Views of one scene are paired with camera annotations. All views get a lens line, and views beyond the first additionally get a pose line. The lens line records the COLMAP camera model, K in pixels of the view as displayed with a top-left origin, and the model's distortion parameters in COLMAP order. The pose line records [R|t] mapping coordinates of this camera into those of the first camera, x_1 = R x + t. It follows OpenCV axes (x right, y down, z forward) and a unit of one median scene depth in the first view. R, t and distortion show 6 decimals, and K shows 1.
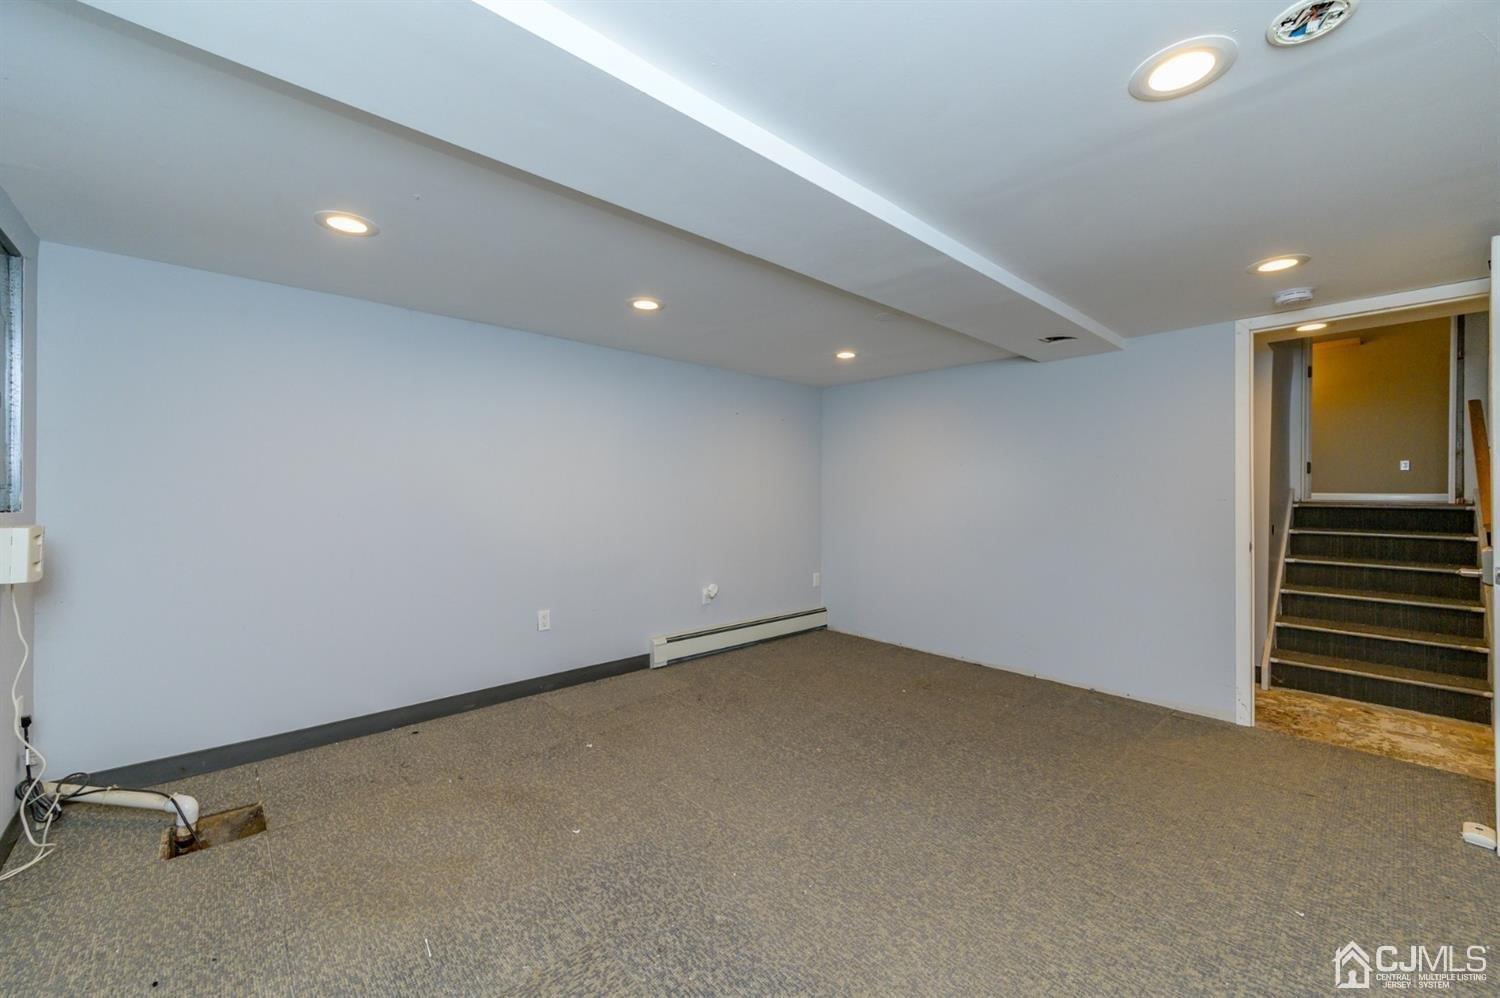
lens RADIAL K [[586.4, 0, 750.4], [0, 586.4, 497.2], [0, 0, 1]] dist [0.000299, -0.000347]
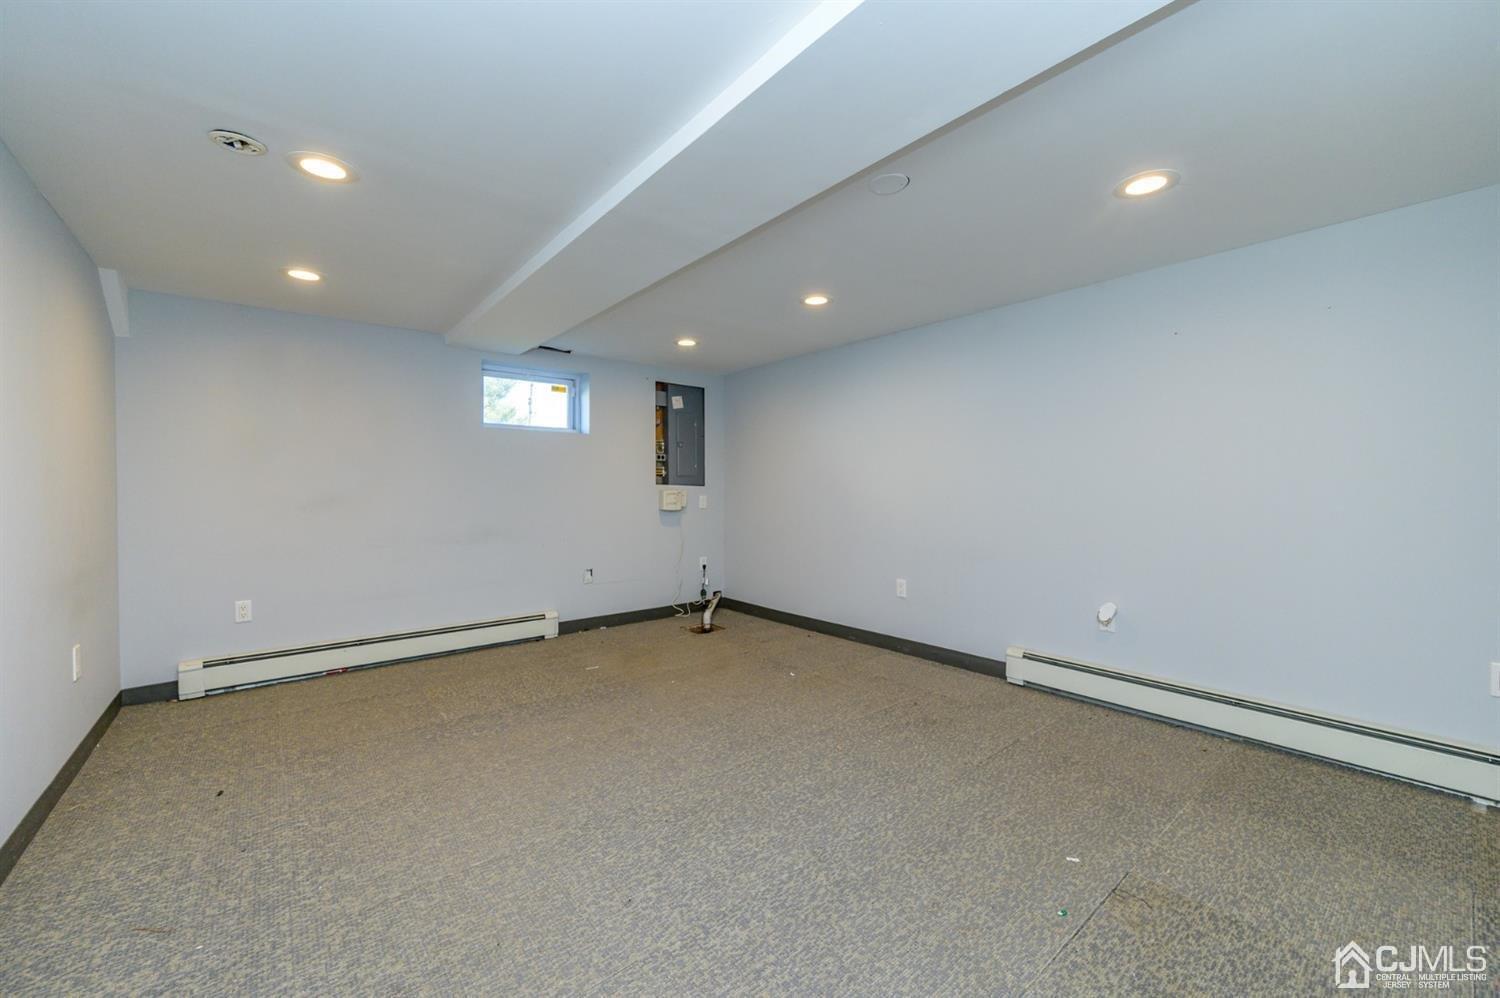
lens RADIAL K [[586.4, 0, 750.7], [0, 586.4, 494.1], [0, 0, 1]] dist [0.000299, -0.000347]
pose [[-0.047379, 0.008315, -0.998842, 0.855741], [-0.002609, 0.999961, 0.008448, 0.024499], [0.998874, 0.003007, -0.047355, 0.847530]]
